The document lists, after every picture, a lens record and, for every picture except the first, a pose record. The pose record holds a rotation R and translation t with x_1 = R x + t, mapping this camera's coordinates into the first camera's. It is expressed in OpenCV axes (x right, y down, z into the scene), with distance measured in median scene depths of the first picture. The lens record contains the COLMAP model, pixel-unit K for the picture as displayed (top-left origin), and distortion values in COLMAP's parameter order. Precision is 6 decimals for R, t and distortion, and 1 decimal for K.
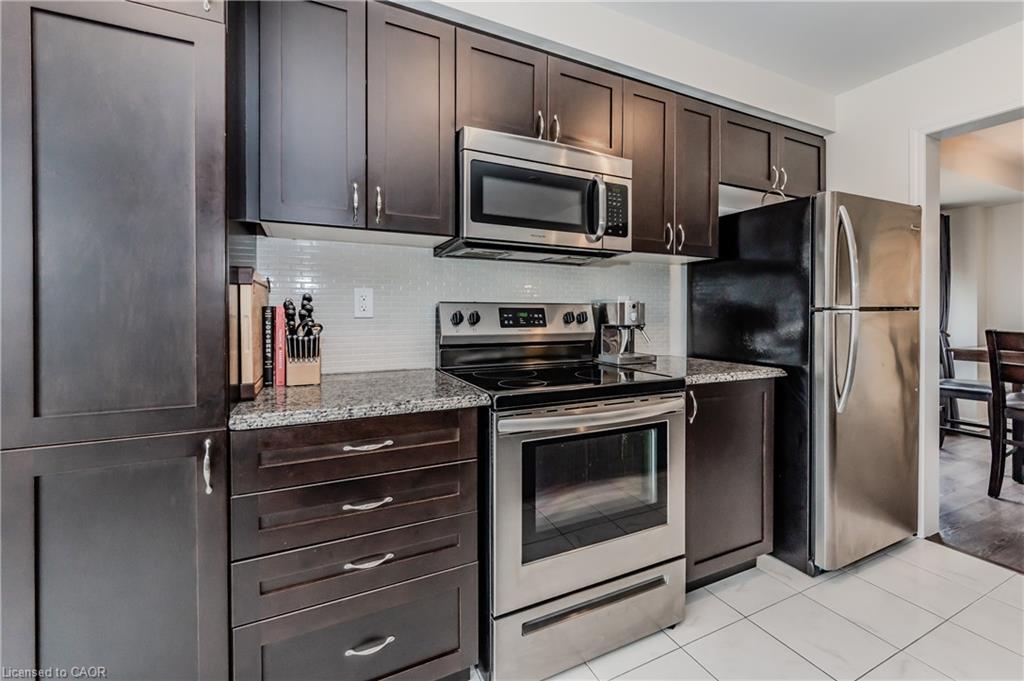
lens RADIAL K [[412.2, 0, 510.5], [0, 412.2, 319.3], [0, 0, 1]] dist [0.002198, 0.000395]
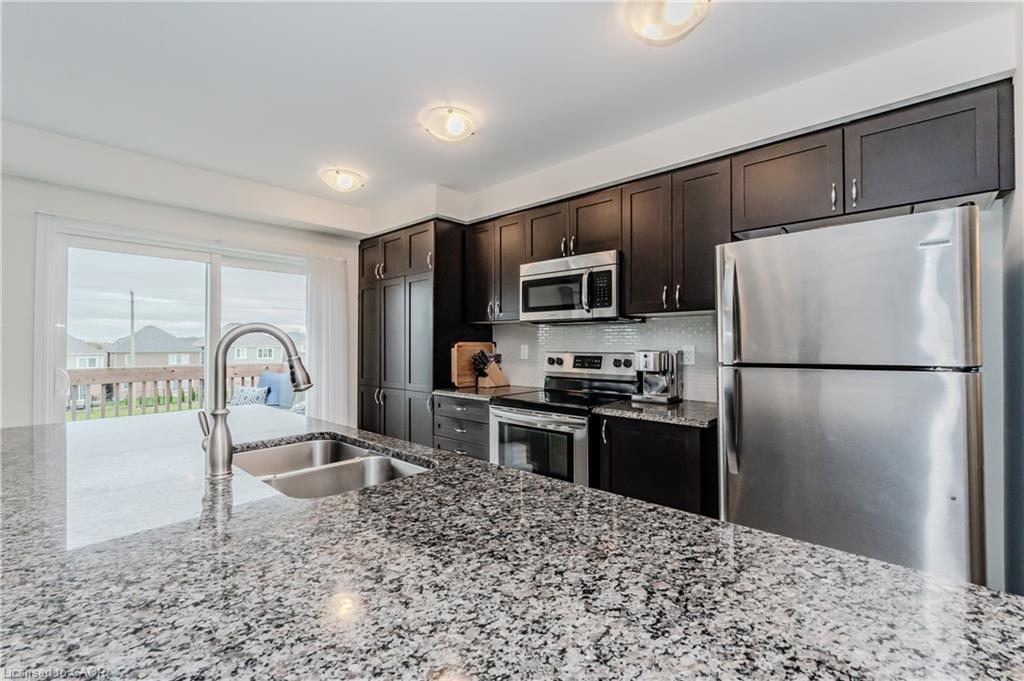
lens RADIAL K [[442.2, 0, 512.0], [0, 442.2, 340.5], [0, 0, 1]] dist [0.000019, -0.000002]
pose [[0.384146, -0.010757, -0.923210, 1.510149], [-0.006189, 0.999880, -0.014226, -0.061811], [0.923252, 0.011179, 0.384033, 0.122494]]
